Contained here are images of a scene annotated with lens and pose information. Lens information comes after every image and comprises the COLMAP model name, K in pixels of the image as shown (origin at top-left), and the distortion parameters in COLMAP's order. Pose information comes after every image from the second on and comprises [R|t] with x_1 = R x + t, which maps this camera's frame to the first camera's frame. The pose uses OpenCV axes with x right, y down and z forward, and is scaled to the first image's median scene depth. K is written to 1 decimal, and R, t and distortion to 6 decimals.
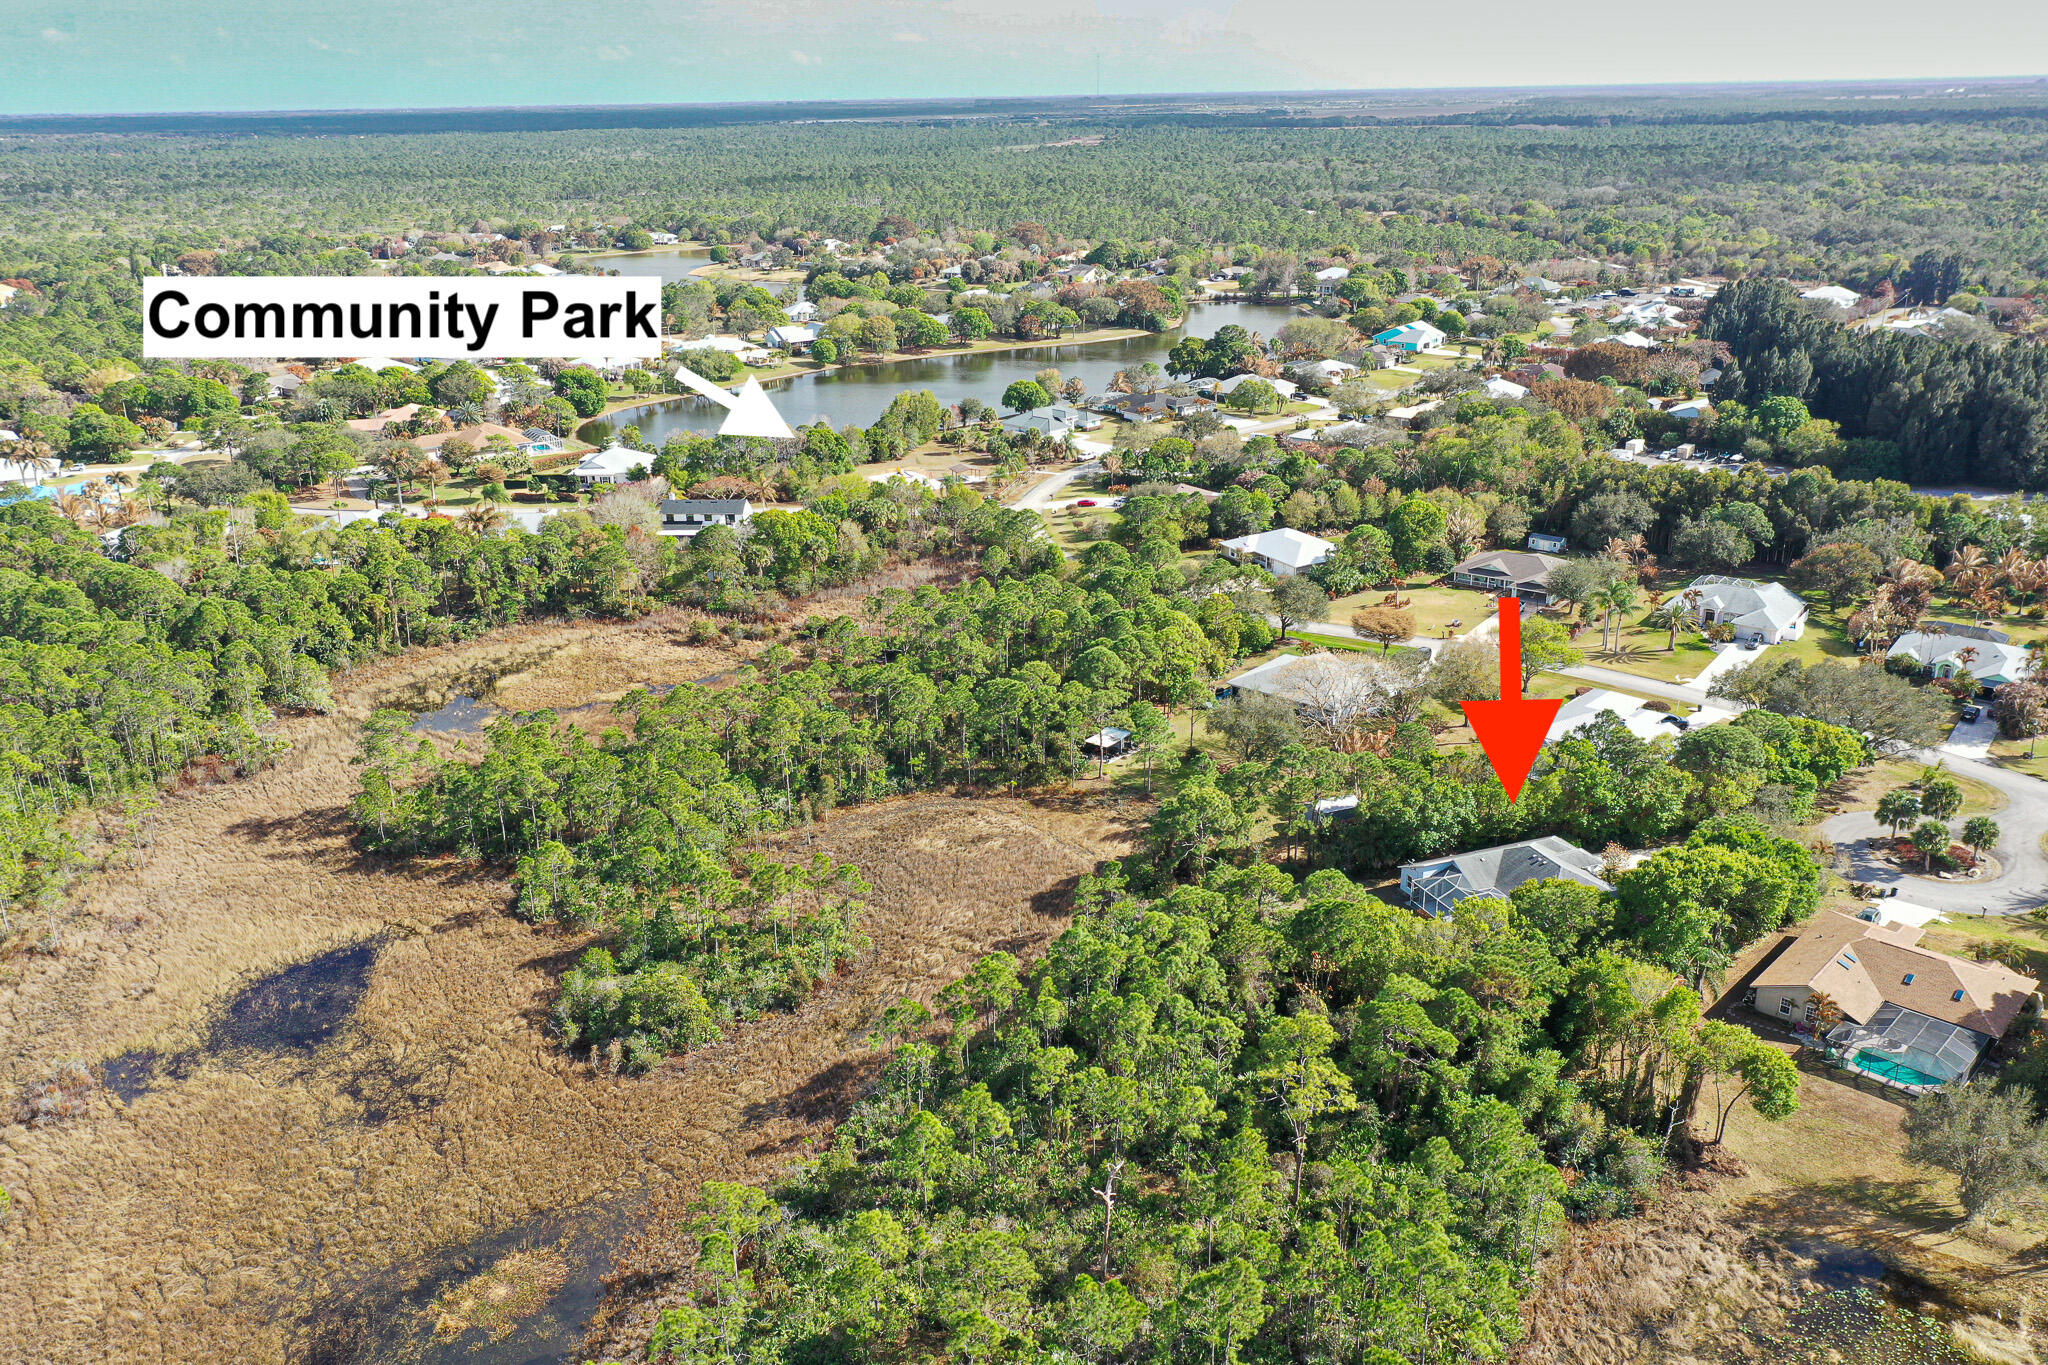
lens RADIAL K [[1673.7, 0, 1024.3], [0, 1673.7, 682.5], [0, 0, 1]] dist [0.010004, 0.007139]
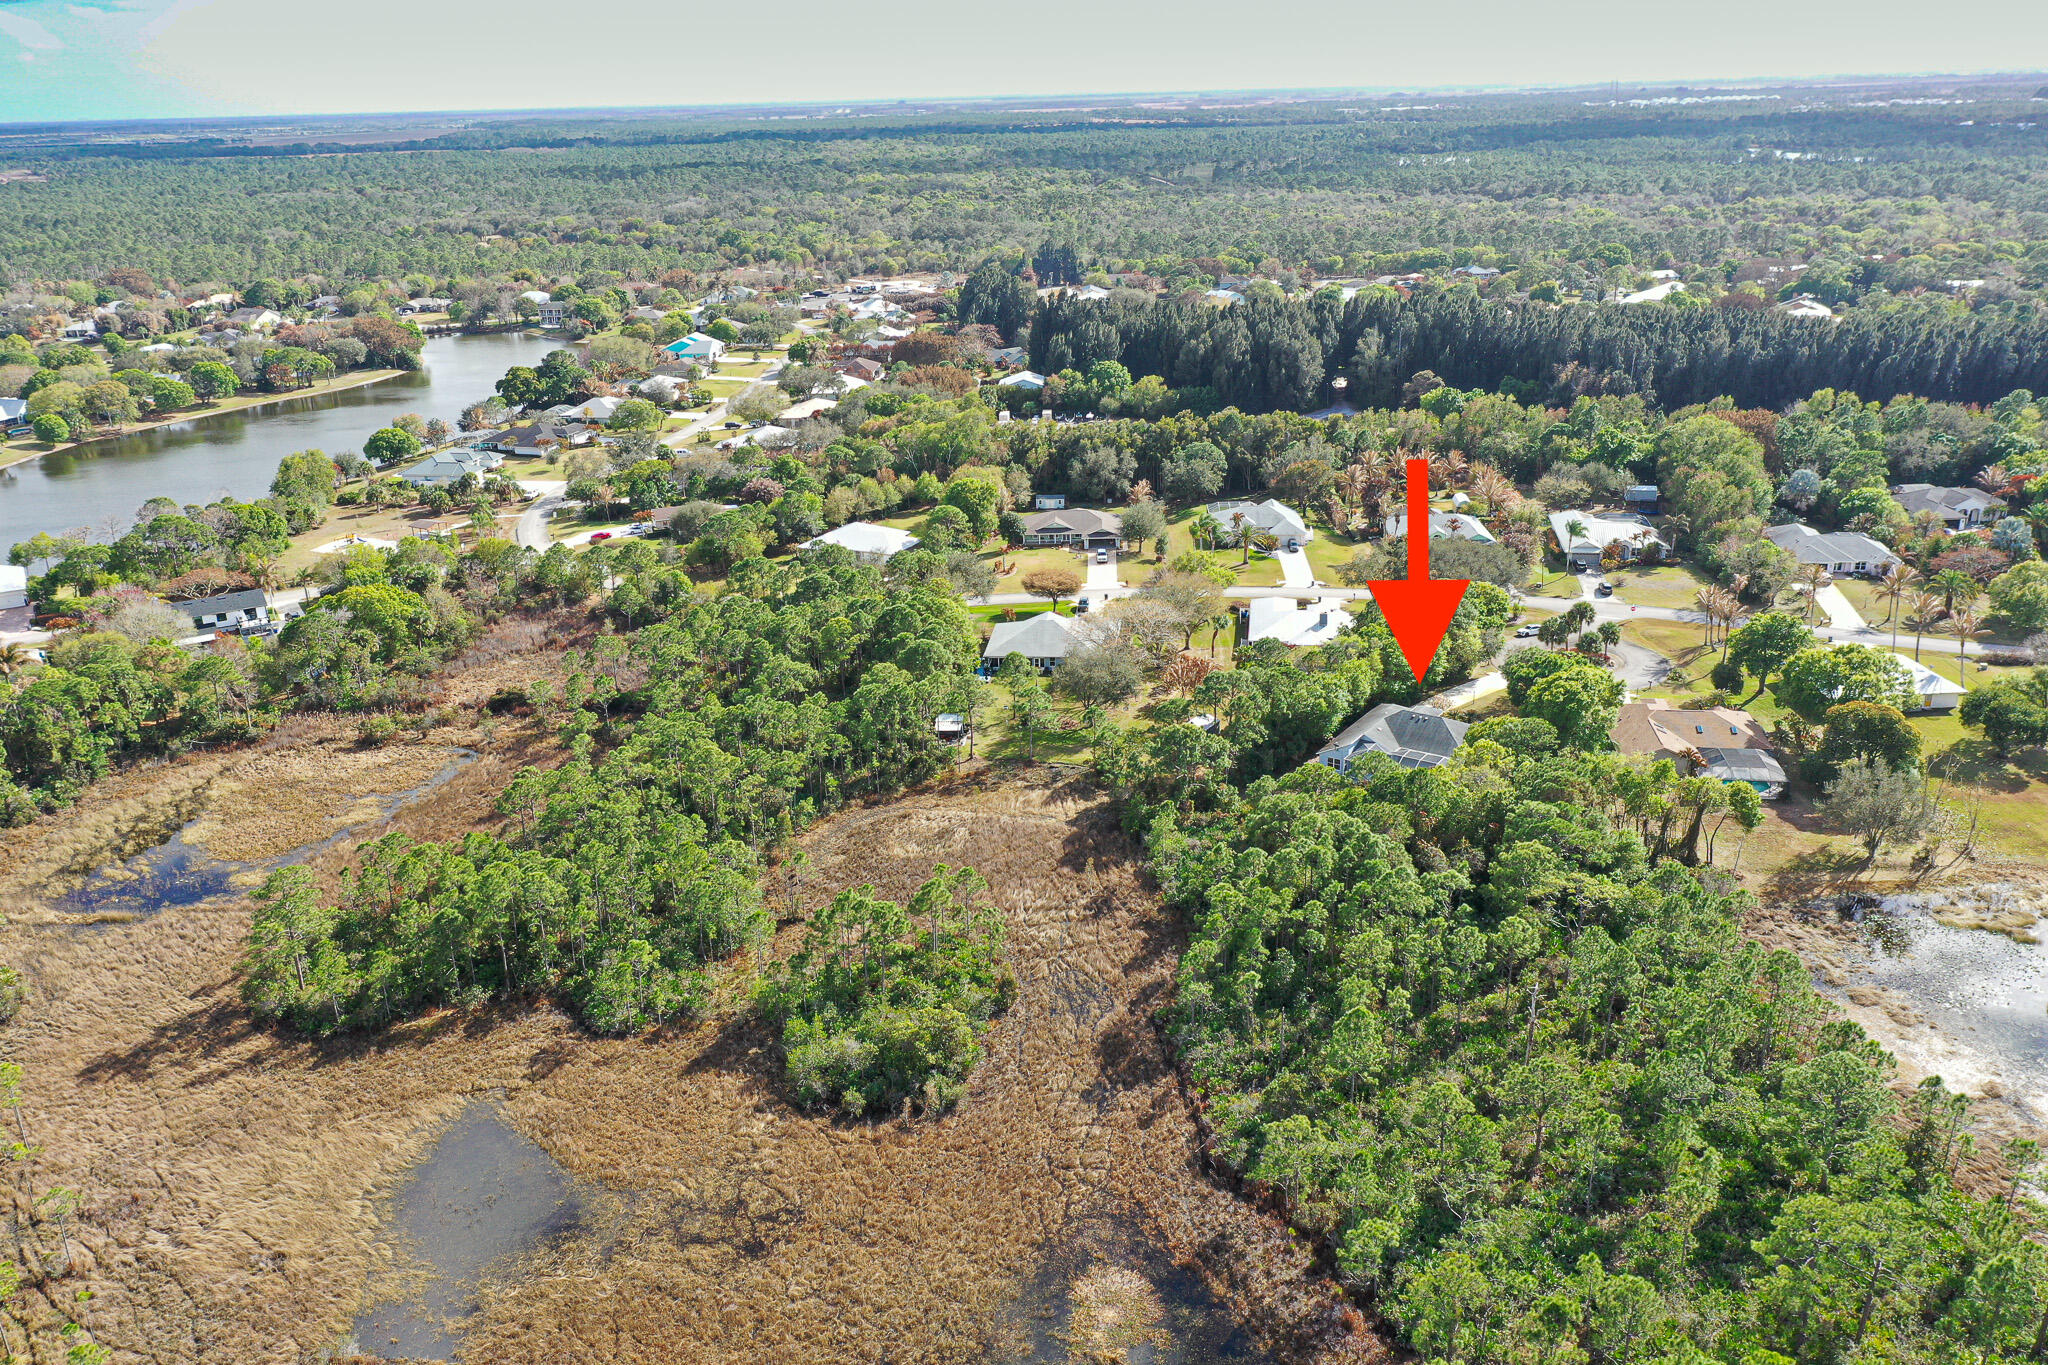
lens RADIAL K [[1673.7, 0, 1025.1], [0, 1673.7, 682.8], [0, 0, 1]] dist [0.010004, 0.007139]
pose [[0.808854, -0.202745, 0.551950, -0.205399], [0.210046, 0.976369, 0.050834, -0.014639], [-0.549213, 0.074818, 0.832326, 0.045827]]
